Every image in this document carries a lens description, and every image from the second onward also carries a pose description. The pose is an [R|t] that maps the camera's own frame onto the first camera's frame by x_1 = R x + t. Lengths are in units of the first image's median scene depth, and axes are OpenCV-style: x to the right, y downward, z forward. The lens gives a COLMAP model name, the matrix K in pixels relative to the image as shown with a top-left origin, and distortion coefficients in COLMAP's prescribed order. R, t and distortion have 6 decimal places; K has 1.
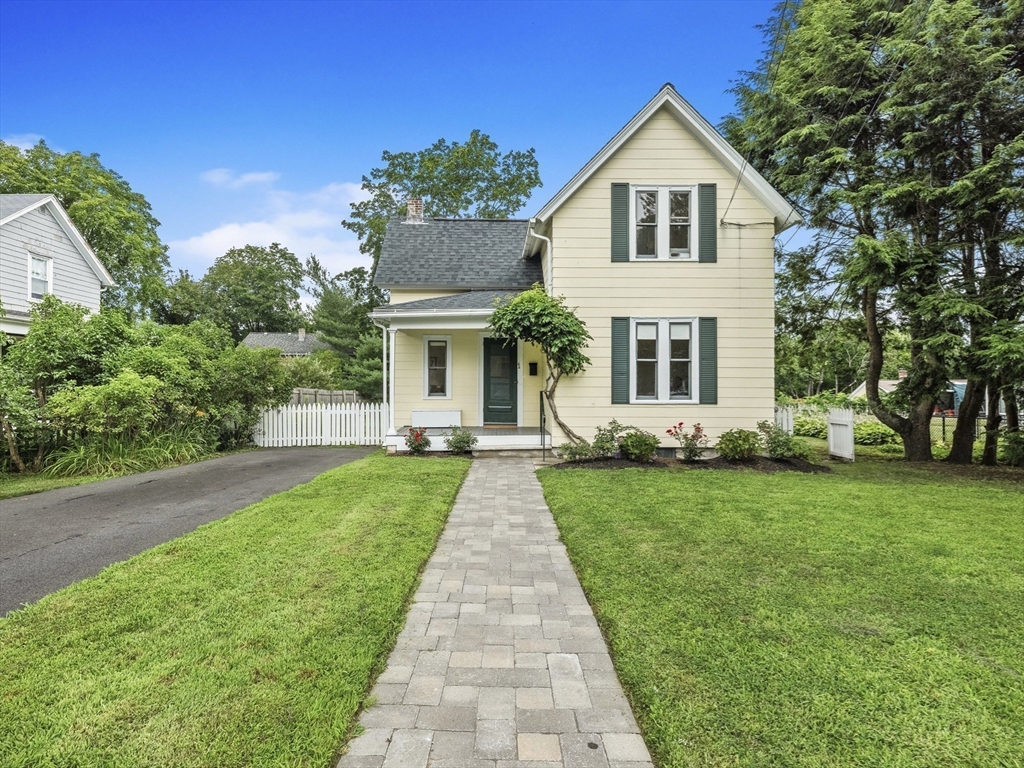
lens RADIAL K [[564.9, 0, 511.7], [0, 564.9, 383.3], [0, 0, 1]] dist [0.002692, -0.000605]
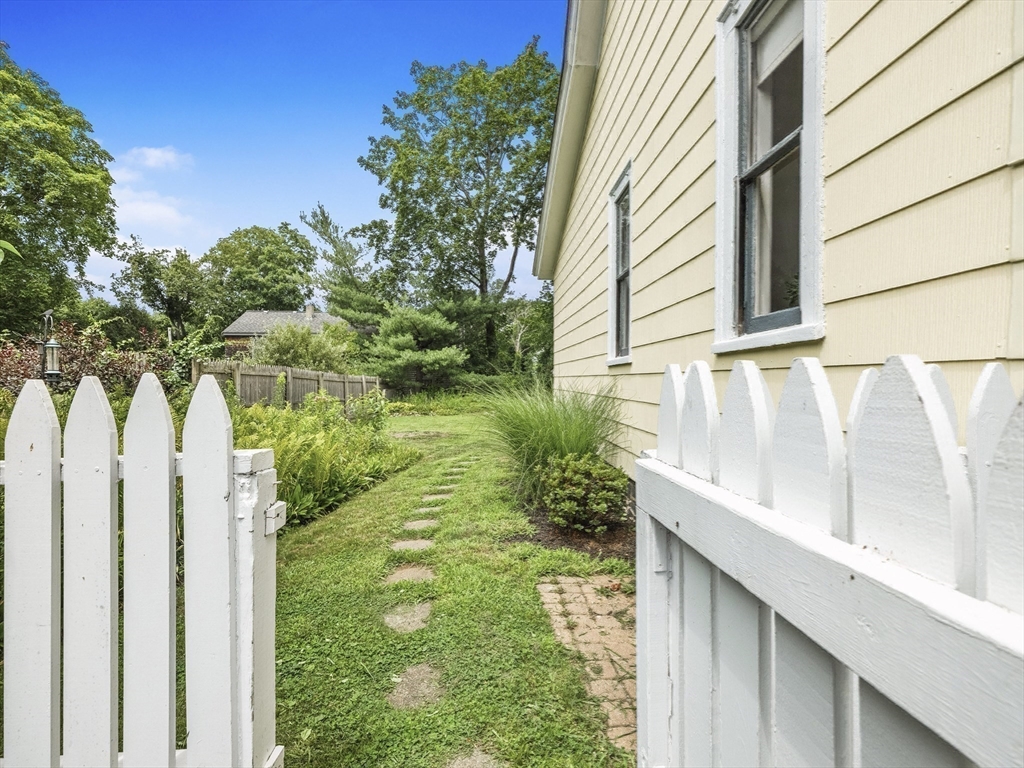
lens RADIAL K [[466.8, 0, 513.6], [0, 466.8, 380.3], [0, 0, 1]] dist [-0.003201, 0.002411]
pose [[0.999433, -0.009416, 0.032319, -0.108741], [0.009135, 0.999919, 0.008832, 0.011129], [-0.032399, -0.008532, 0.999439, 0.346425]]
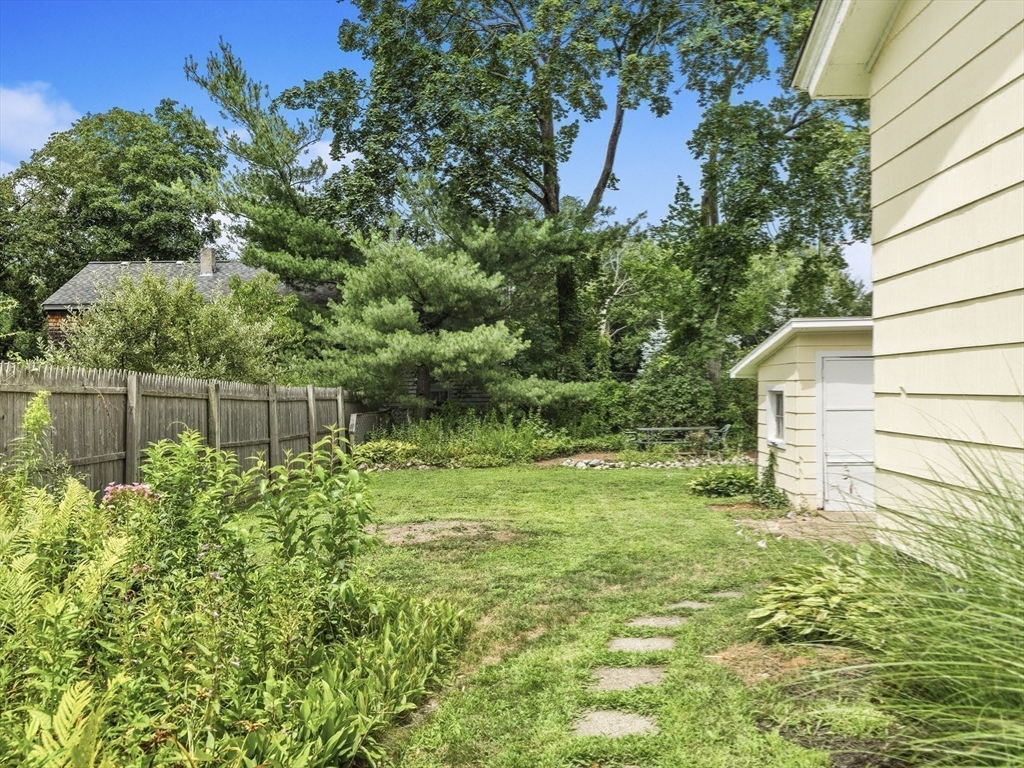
lens RADIAL K [[842.6, 0, 511.5], [0, 842.6, 385.0], [0, 0, 1]] dist [0.033151, -0.024914]
pose [[0.998412, -0.021303, -0.052146, -0.128742], [0.021474, 0.999766, 0.002730, 0.009189], [0.052075, -0.003845, 0.998636, 0.426151]]
